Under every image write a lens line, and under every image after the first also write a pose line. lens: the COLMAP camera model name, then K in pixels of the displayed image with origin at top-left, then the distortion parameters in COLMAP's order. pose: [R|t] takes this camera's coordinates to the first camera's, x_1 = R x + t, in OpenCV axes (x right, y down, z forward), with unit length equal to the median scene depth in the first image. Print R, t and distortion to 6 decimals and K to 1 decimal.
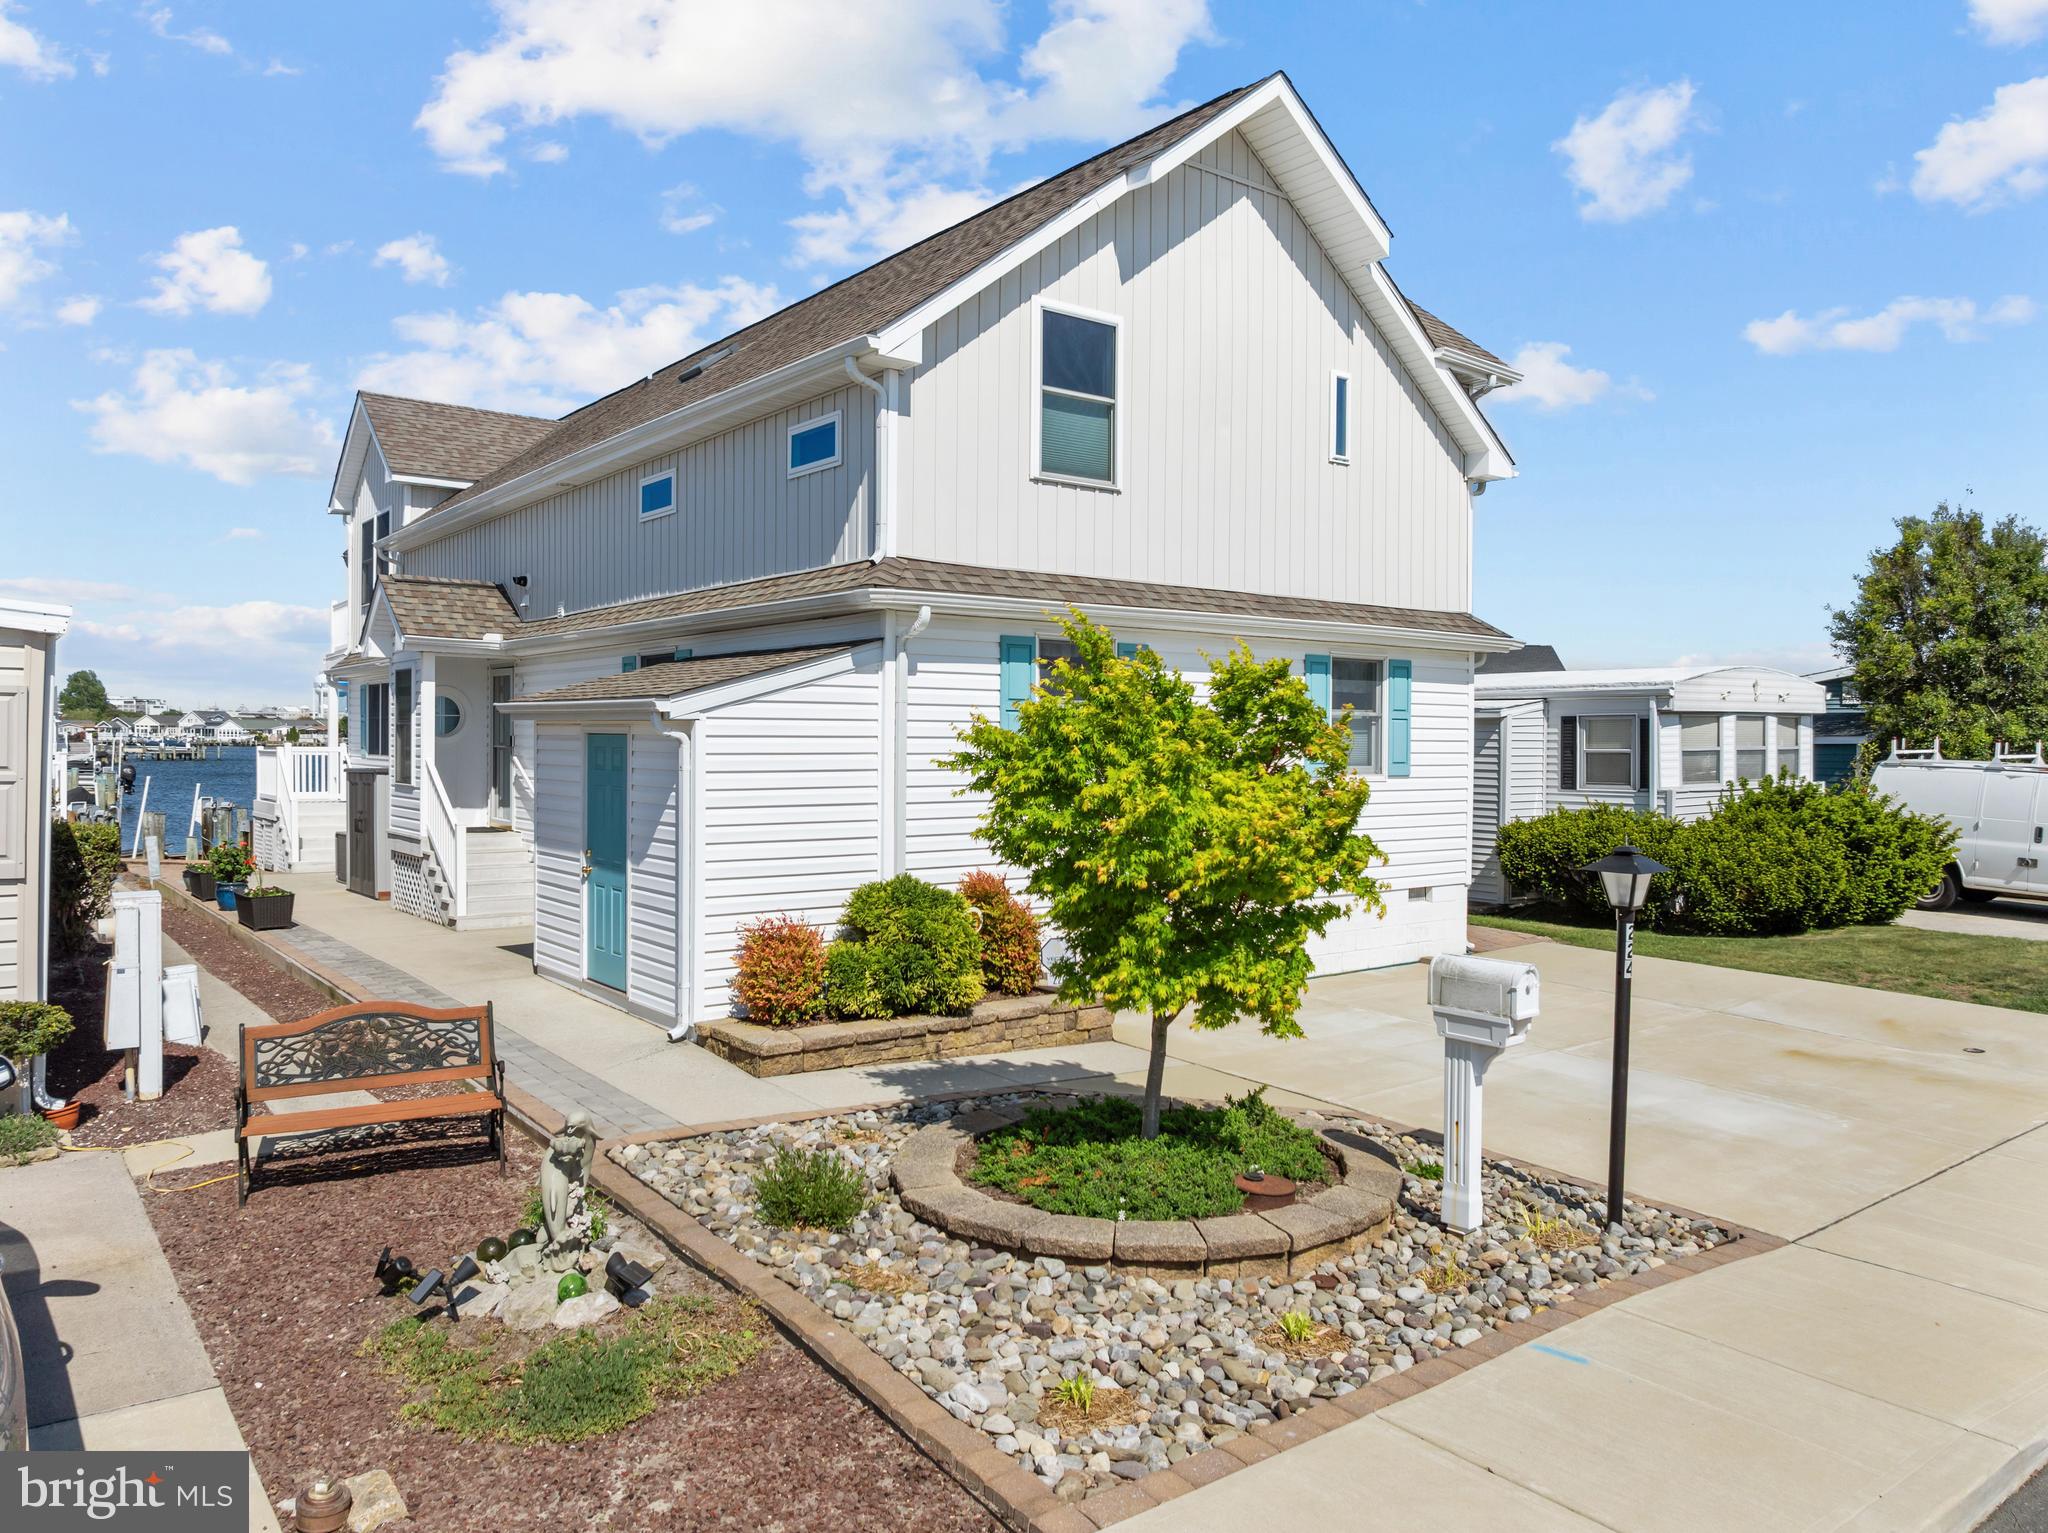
lens RADIAL K [[1439.8, 0, 1033.6], [0, 1439.8, 748.8], [0, 0, 1]] dist [-0.030243, -0.010221]
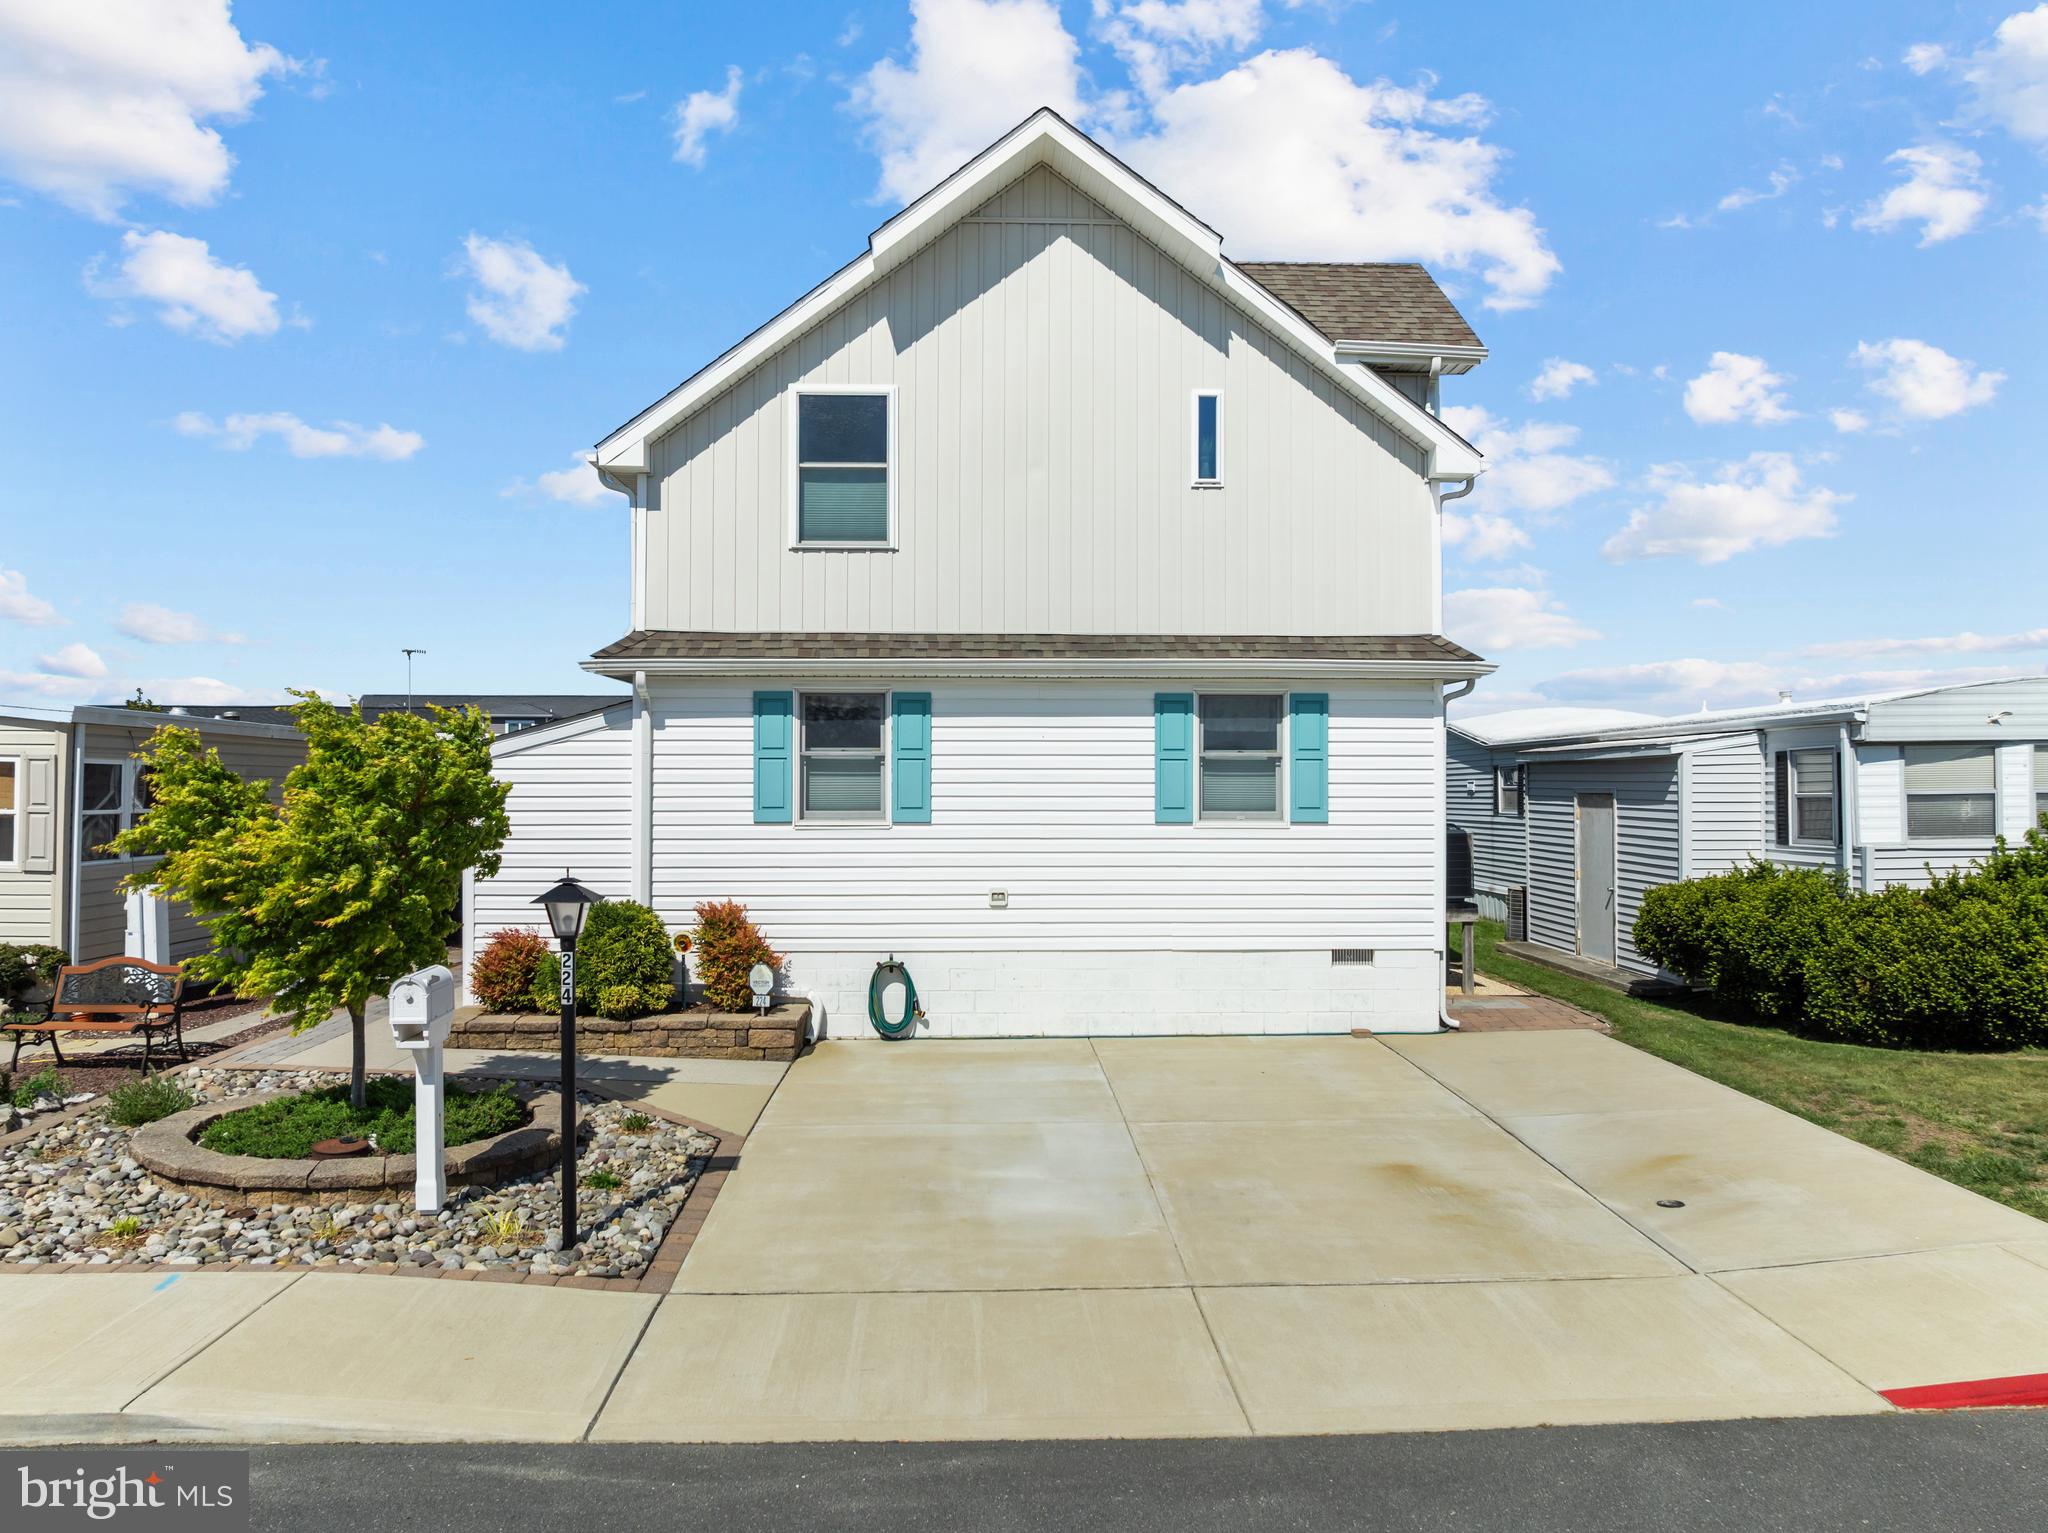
lens RADIAL K [[1448.0, 0, 1024.0], [0, 1448.0, 766.5], [0, 0, 1]] dist [-0.038821, -0.004270]
pose [[0.814264, -0.014719, -0.580308, 0.754853], [0.000745, 0.999704, -0.024311, 0.006662], [0.580494, 0.019363, 0.814034, 0.193335]]
